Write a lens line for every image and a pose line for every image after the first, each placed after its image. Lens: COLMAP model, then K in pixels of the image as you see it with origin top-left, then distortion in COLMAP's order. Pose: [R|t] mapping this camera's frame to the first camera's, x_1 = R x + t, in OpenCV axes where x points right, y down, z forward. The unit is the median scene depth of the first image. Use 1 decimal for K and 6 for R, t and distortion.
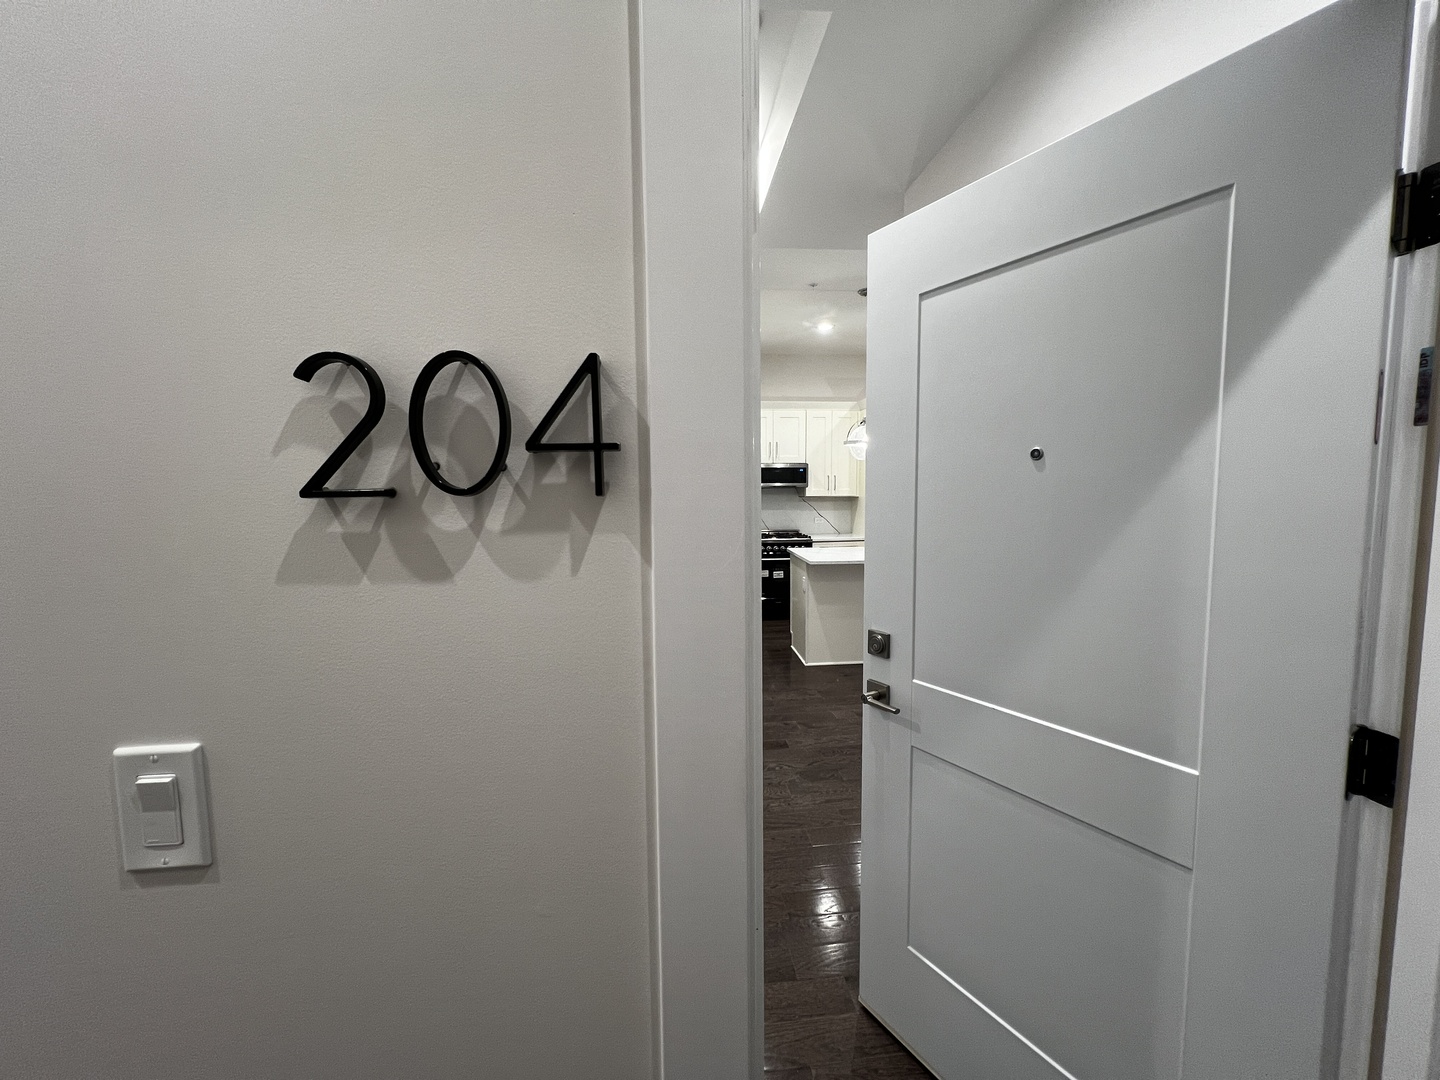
lens RADIAL K [[577.3, 0, 720.1], [0, 577.3, 536.7], [0, 0, 1]] dist [-0.001710, 0.000408]
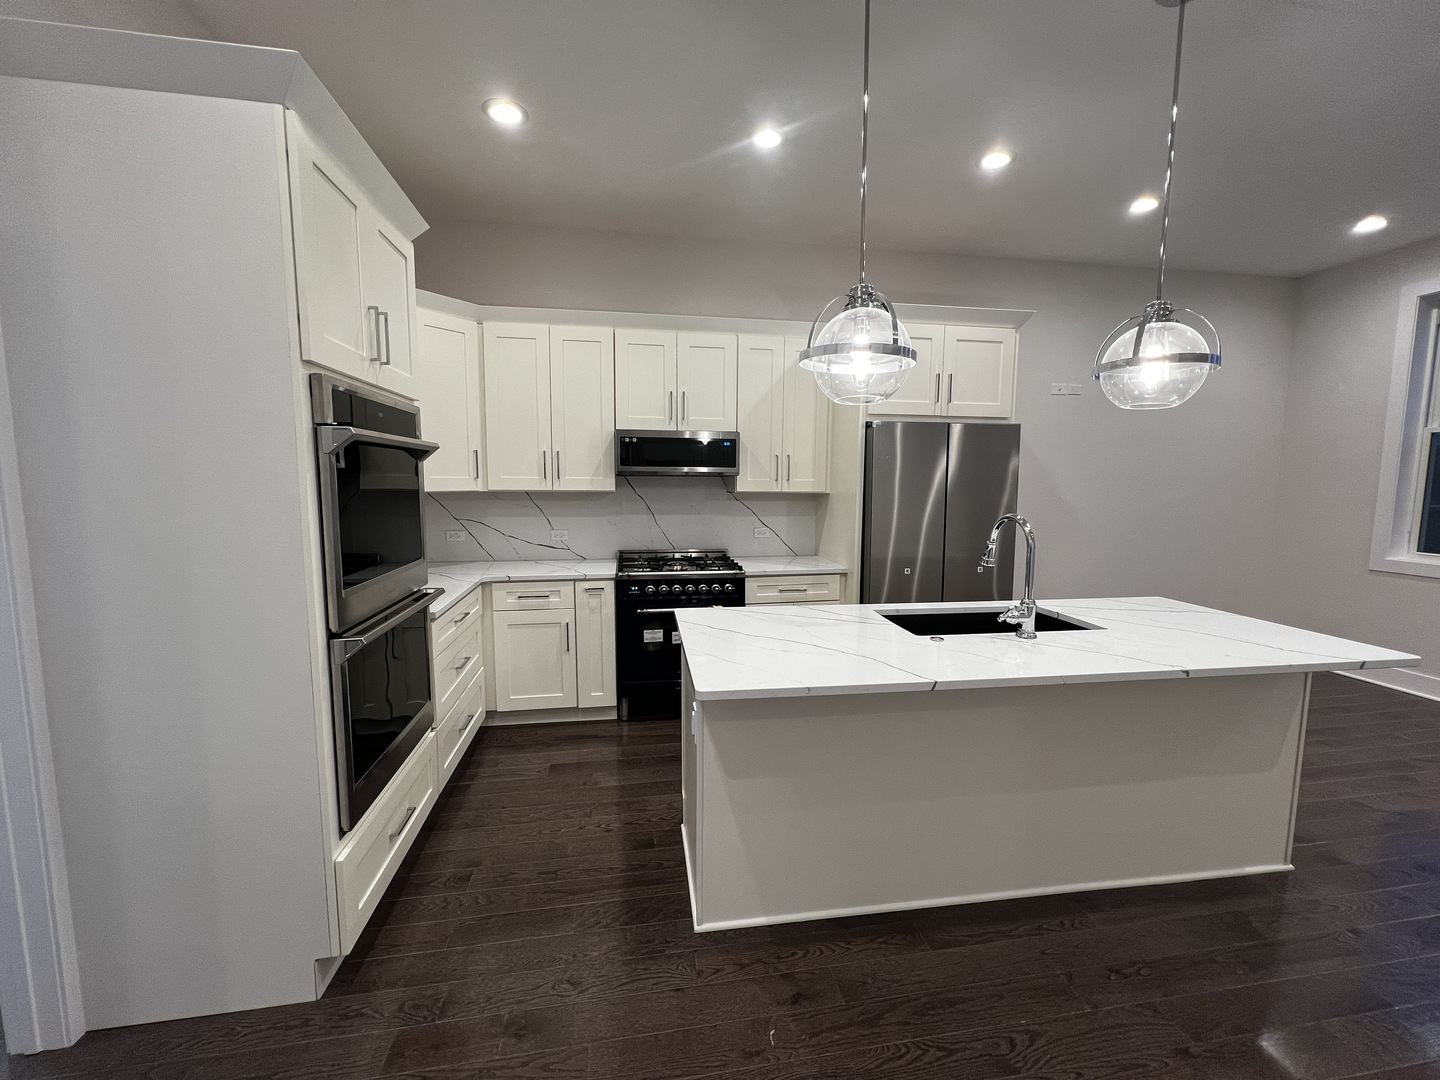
lens RADIAL K [[577.3, 0, 718.8], [0, 577.3, 536.7], [0, 0, 1]] dist [-0.001710, 0.000408]
pose [[0.998262, 0.008442, 0.058319, 0.099597], [-0.009388, 0.999829, 0.015952, -0.035022], [-0.058174, -0.016472, 0.998171, 0.443577]]
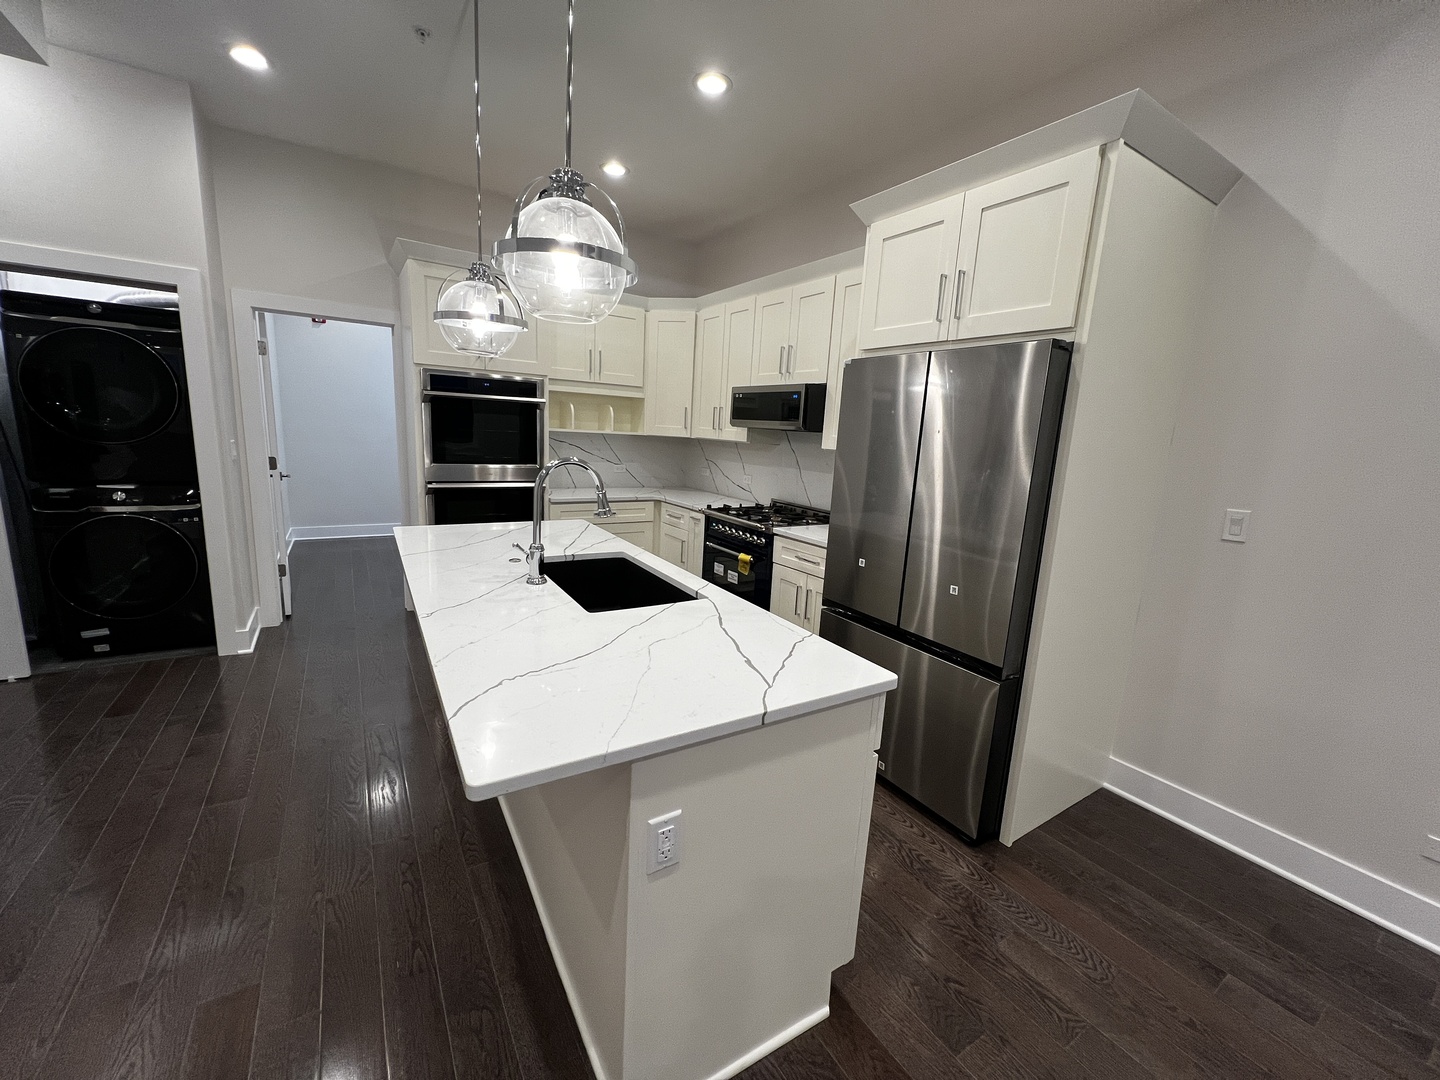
lens RADIAL K [[577.3, 0, 717.7], [0, 577.3, 537.4], [0, 0, 1]] dist [-0.001710, 0.000408]
pose [[0.447174, 0.197659, -0.872334, 0.574427], [-0.133092, 0.979124, 0.153632, -0.059355], [0.884490, 0.047400, 0.464146, 0.681972]]
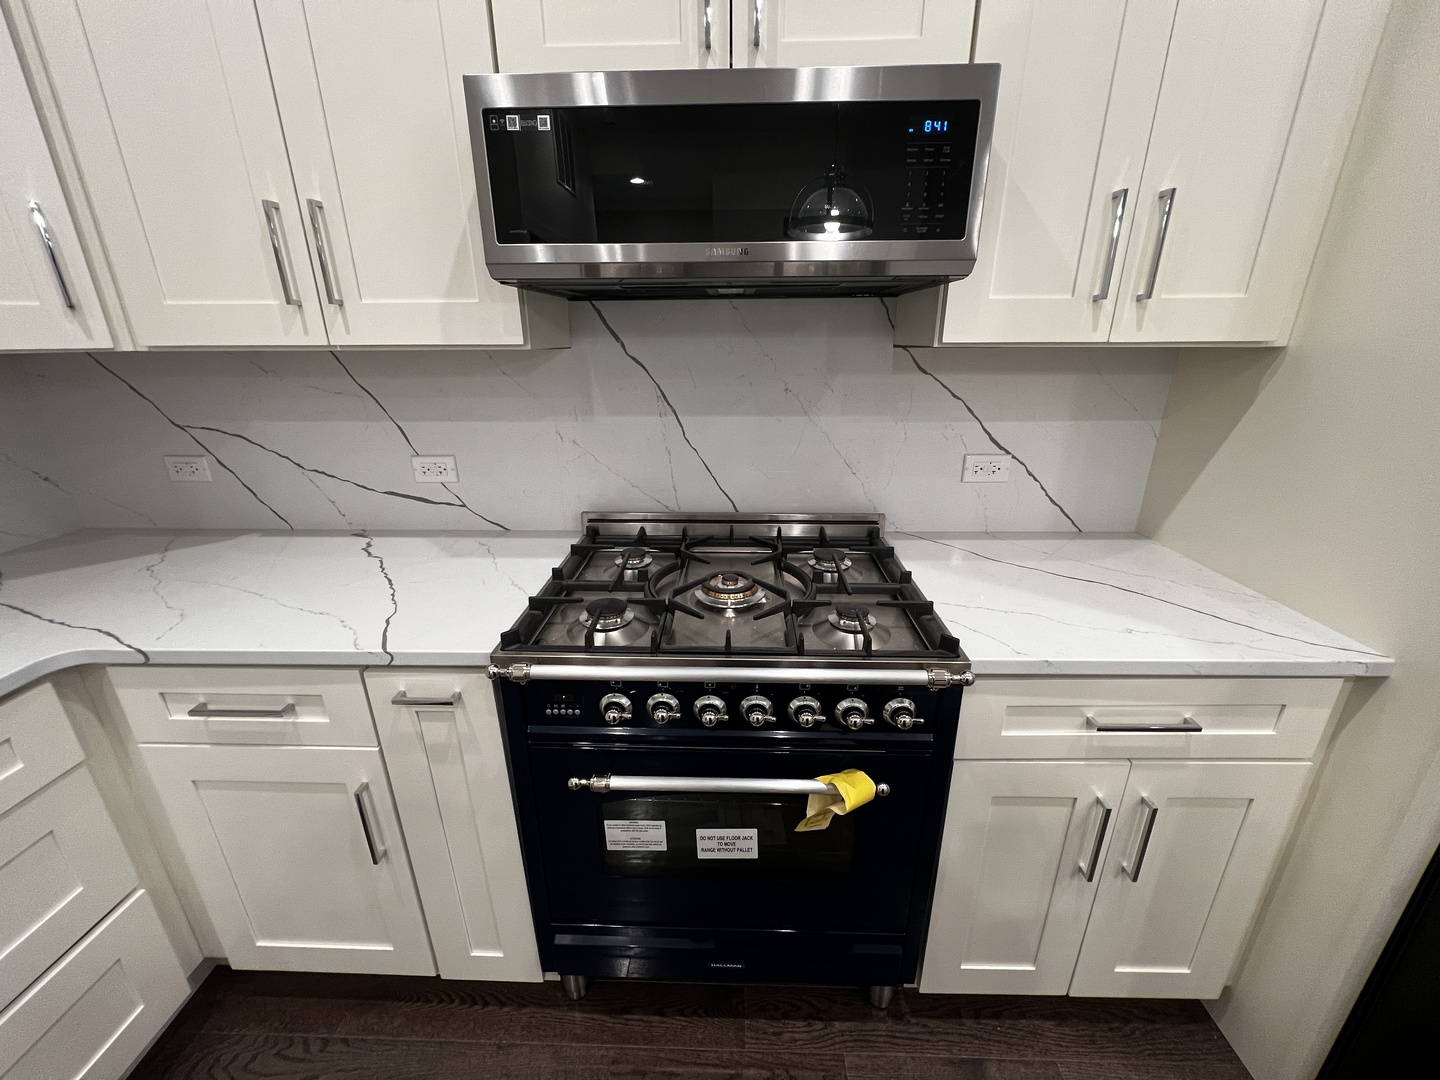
lens RADIAL K [[577.3, 0, 719.7], [0, 577.3, 537.2], [0, 0, 1]] dist [-0.001710, 0.000408]
pose [[0.990525, 0.046272, -0.129302, 0.111661], [-0.012491, 0.967982, 0.250708, -0.057542], [0.136763, -0.246718, 0.959389, 0.827320]]
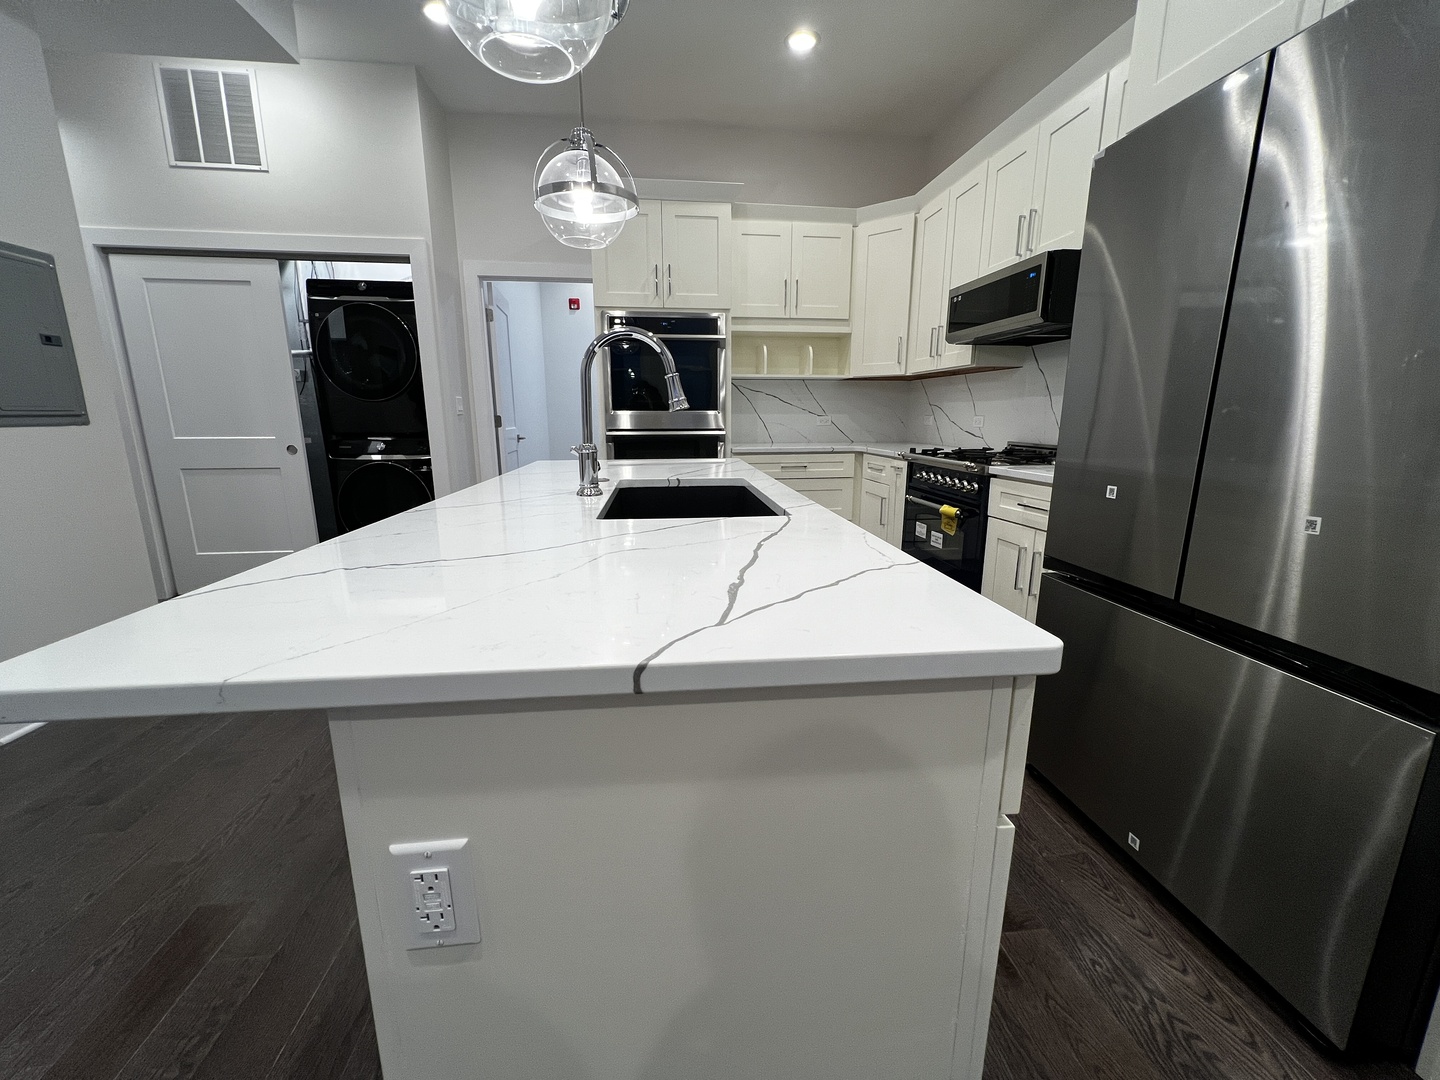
lens RADIAL K [[577.3, 0, 718.9], [0, 577.3, 538.2], [0, 0, 1]] dist [-0.001710, 0.000408]
pose [[0.018420, 0.218274, -0.975714, 0.509335], [-0.084283, 0.972745, 0.216019, -0.016133], [0.996272, 0.078257, 0.036315, 0.782908]]
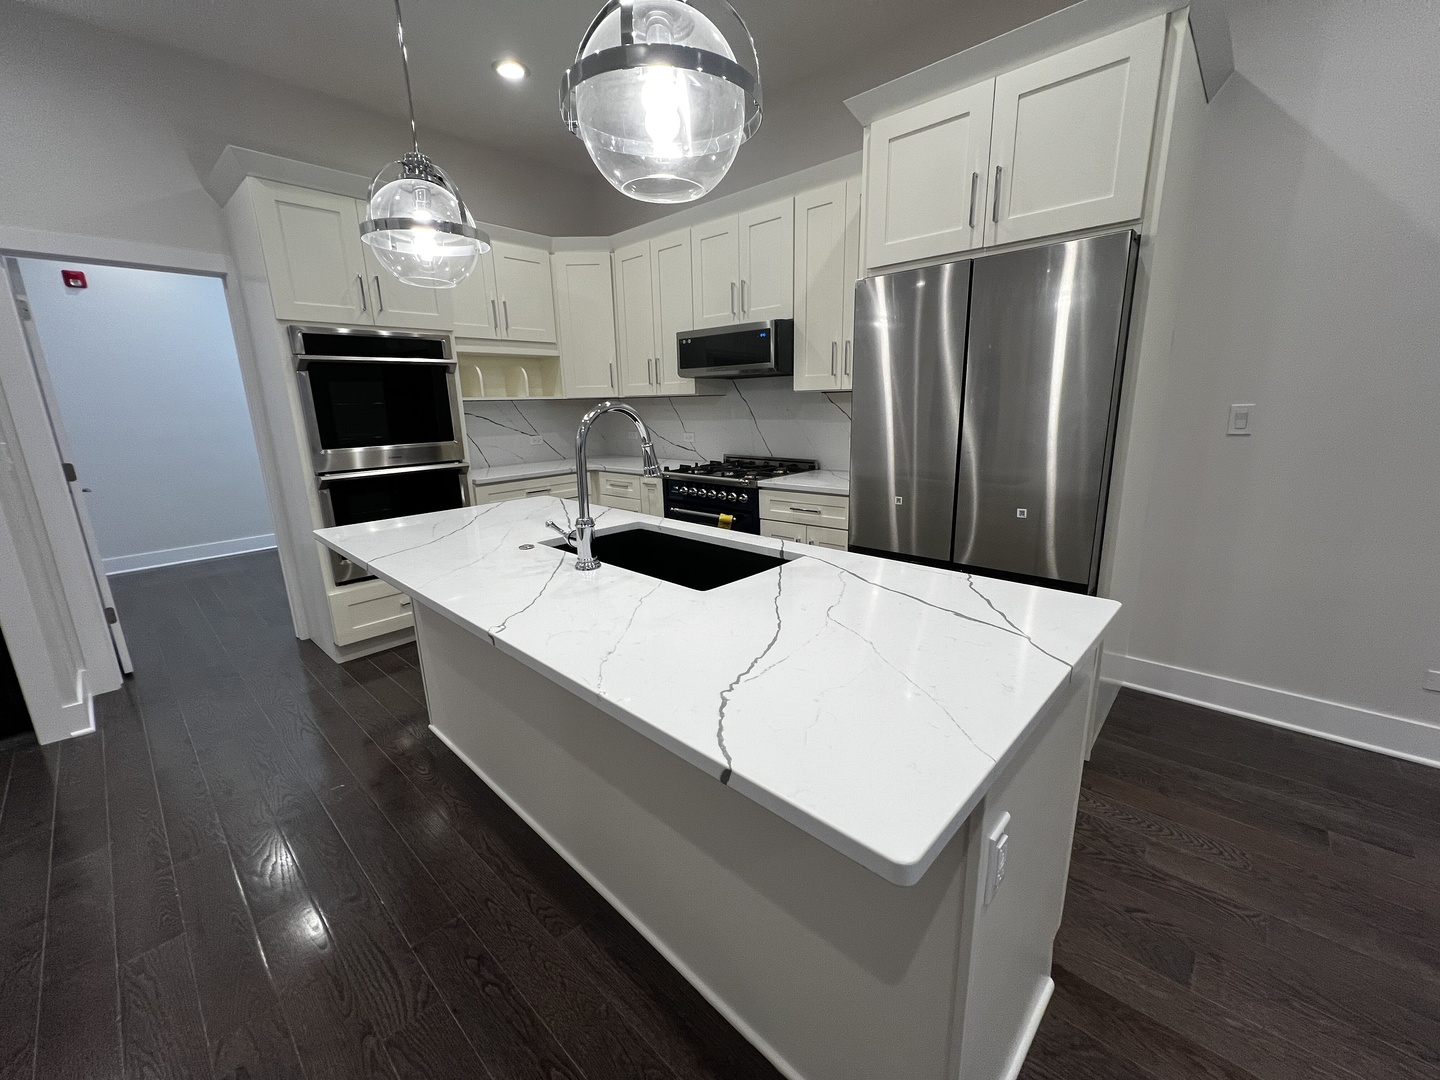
lens RADIAL K [[577.3, 0, 717.6], [0, 577.3, 538.1], [0, 0, 1]] dist [-0.001710, 0.000408]
pose [[0.658606, 0.167502, -0.733608, 0.480832], [-0.045438, 0.981984, 0.183420, -0.035085], [0.751115, -0.087468, 0.654351, 0.627488]]
